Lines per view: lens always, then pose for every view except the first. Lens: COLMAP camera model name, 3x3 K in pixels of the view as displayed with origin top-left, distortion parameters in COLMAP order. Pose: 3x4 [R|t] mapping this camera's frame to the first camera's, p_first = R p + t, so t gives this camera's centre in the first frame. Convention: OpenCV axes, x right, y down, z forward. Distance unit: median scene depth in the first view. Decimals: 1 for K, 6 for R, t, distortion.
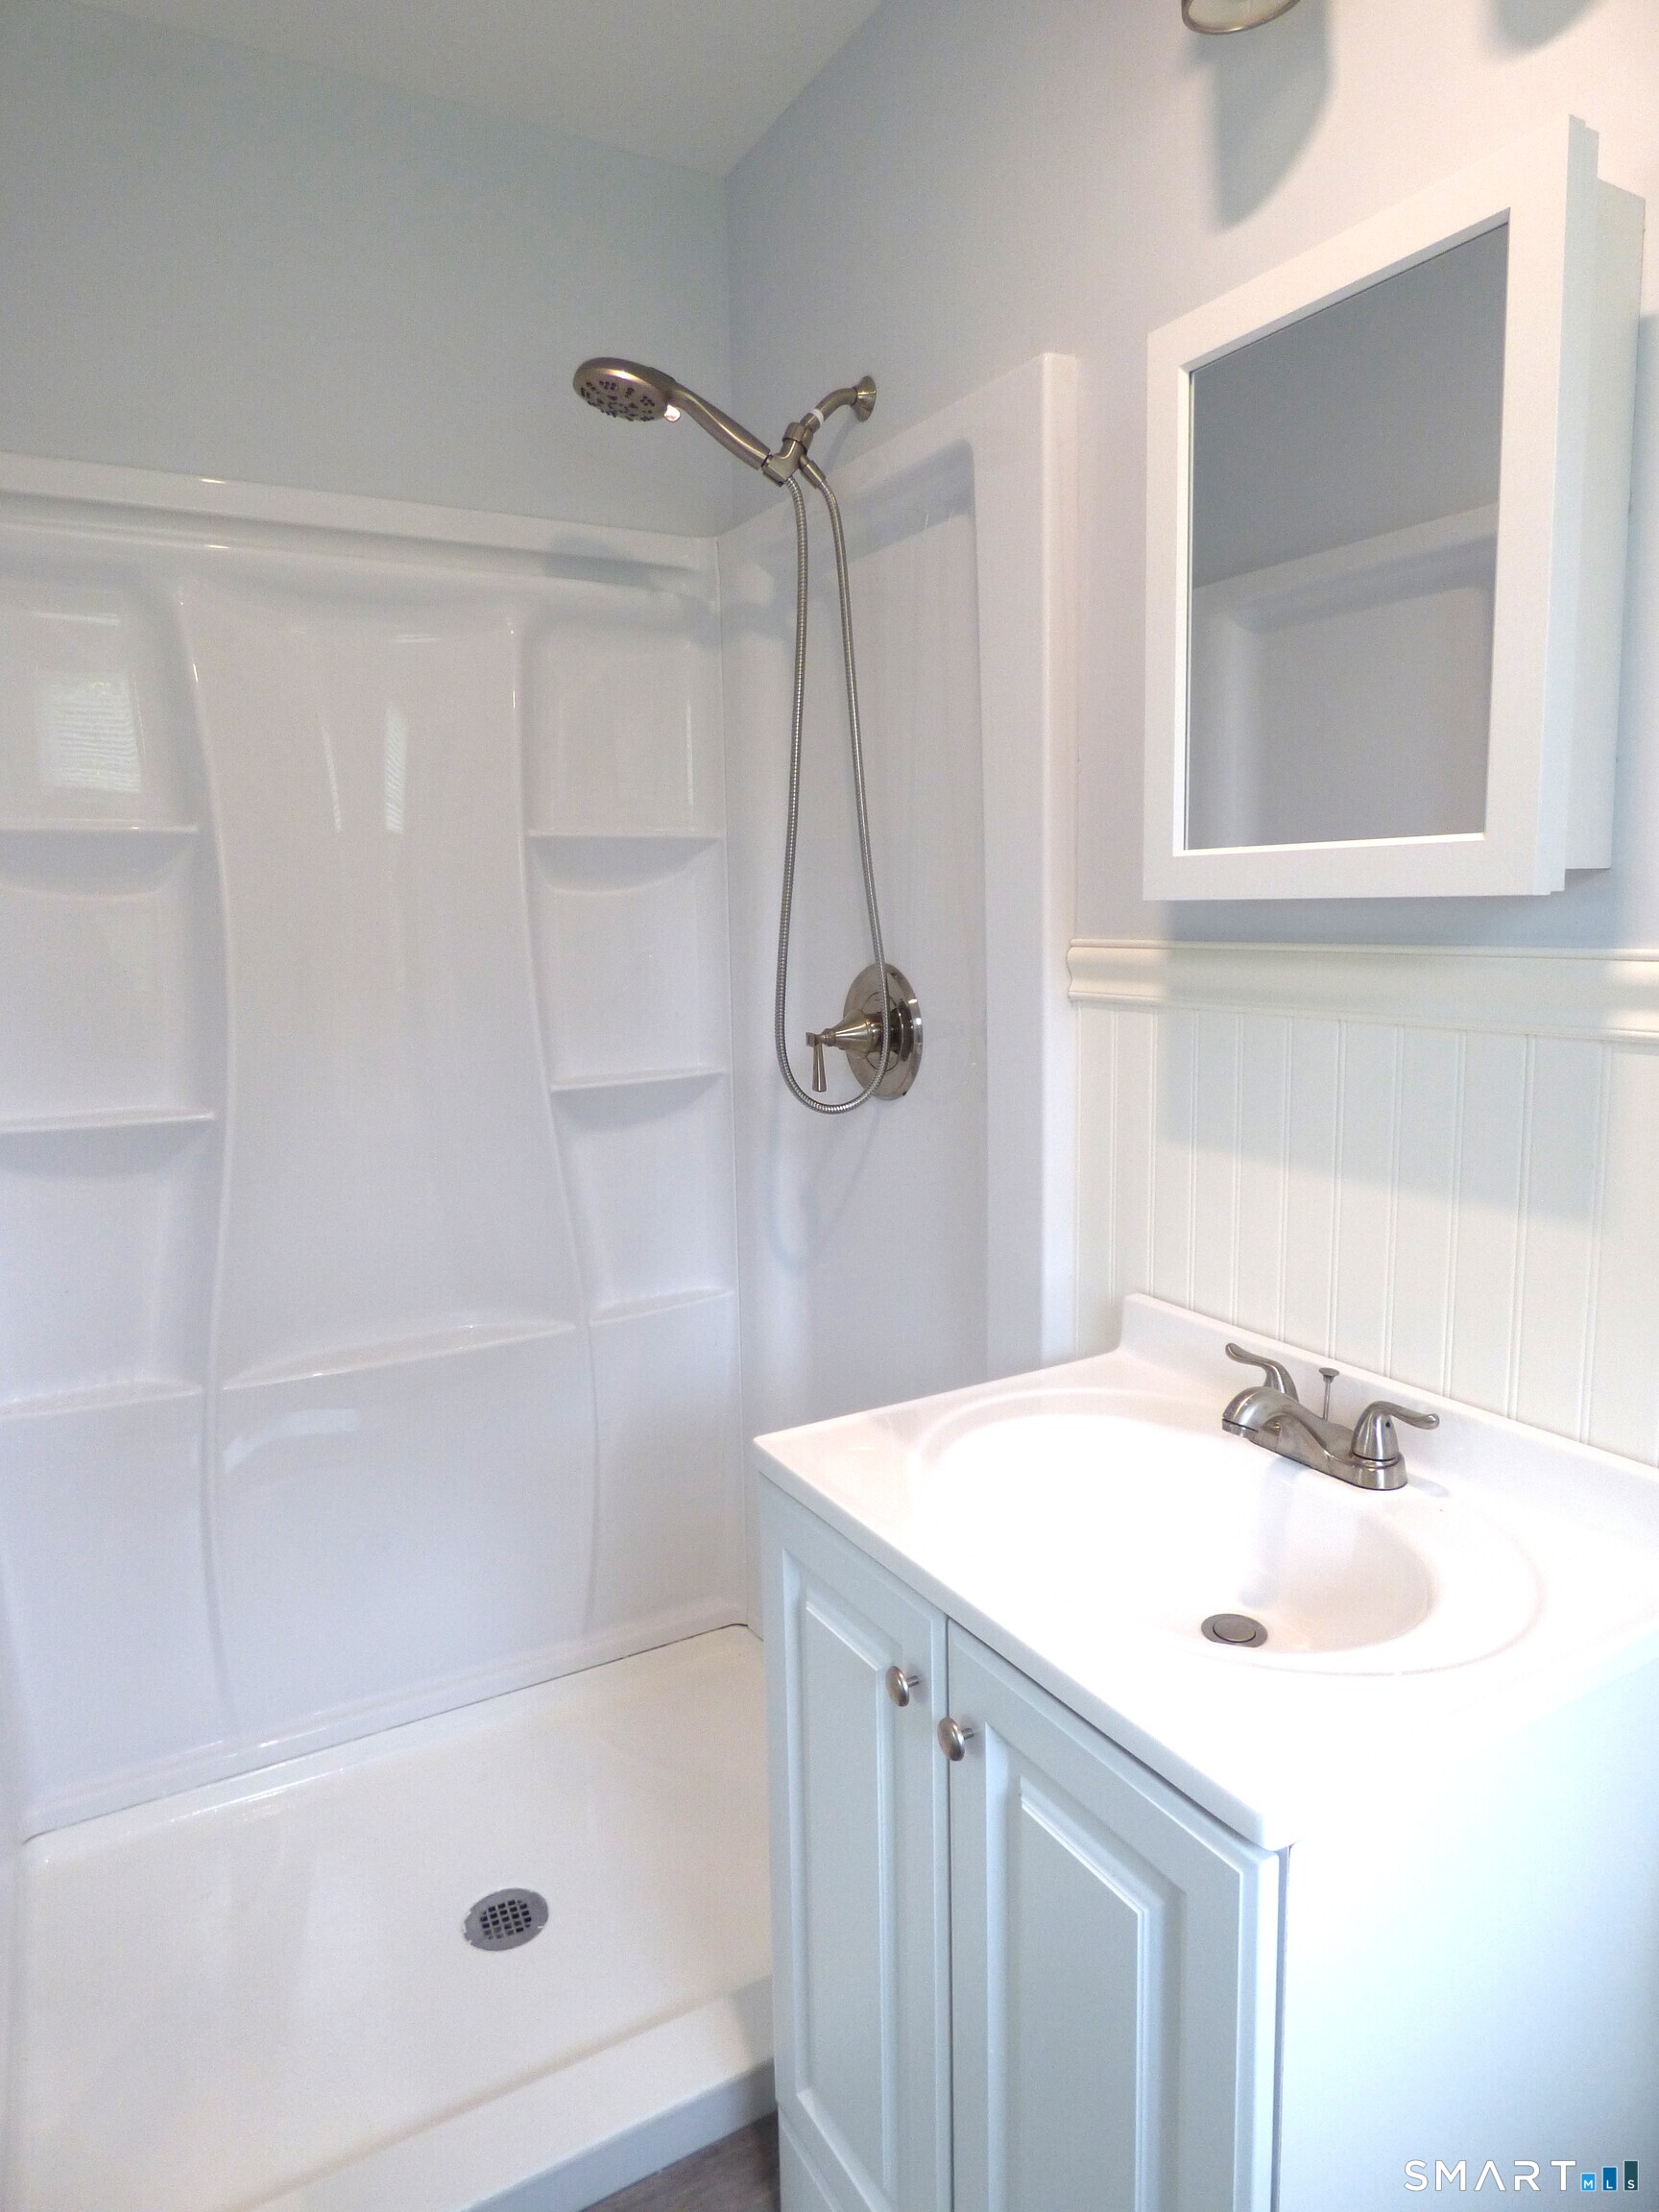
lens RADIAL K [[1380.9, 0, 833.8], [0, 1380.9, 1103.3], [0, 0, 1]] dist [0.003405, -0.000652]
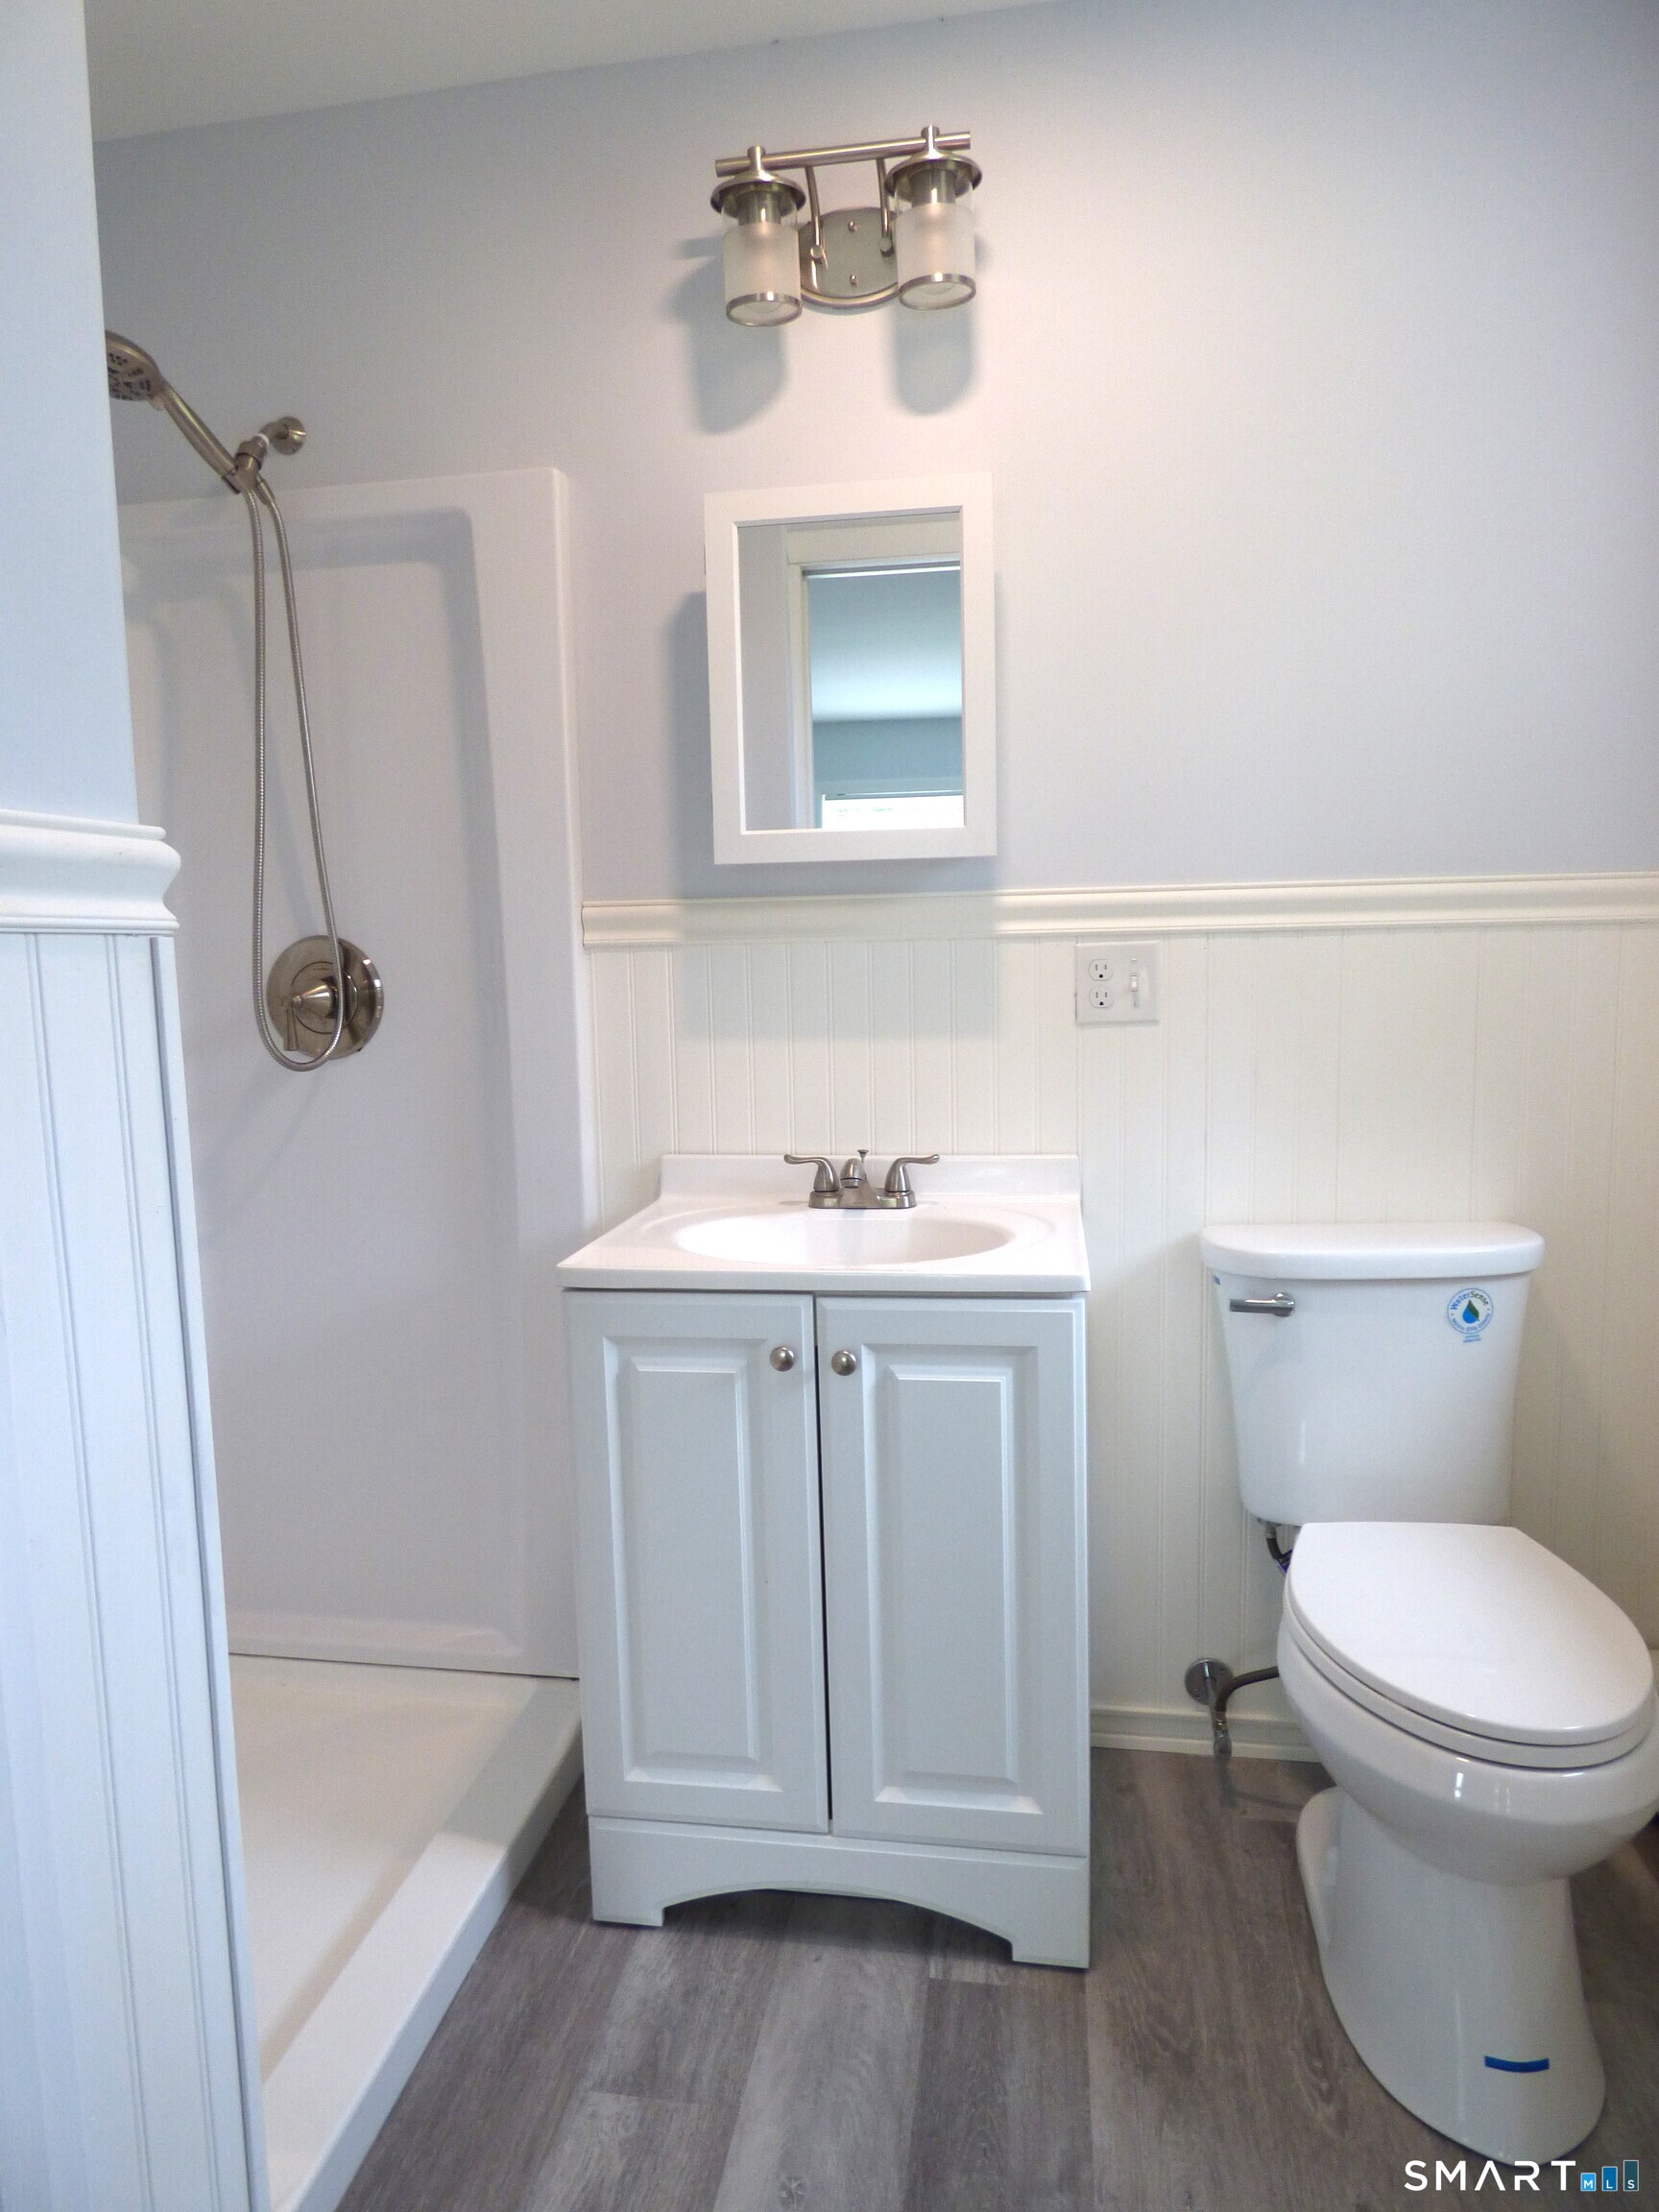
lens RADIAL K [[1380.9, 0, 833.4], [0, 1380.9, 1108.1], [0, 0, 1]] dist [0.003405, -0.000652]
pose [[0.636270, -0.081725, 0.767125, -0.776047], [0.119729, 0.992786, 0.006459, 0.108471], [-0.762119, 0.087737, 0.641465, -0.027415]]
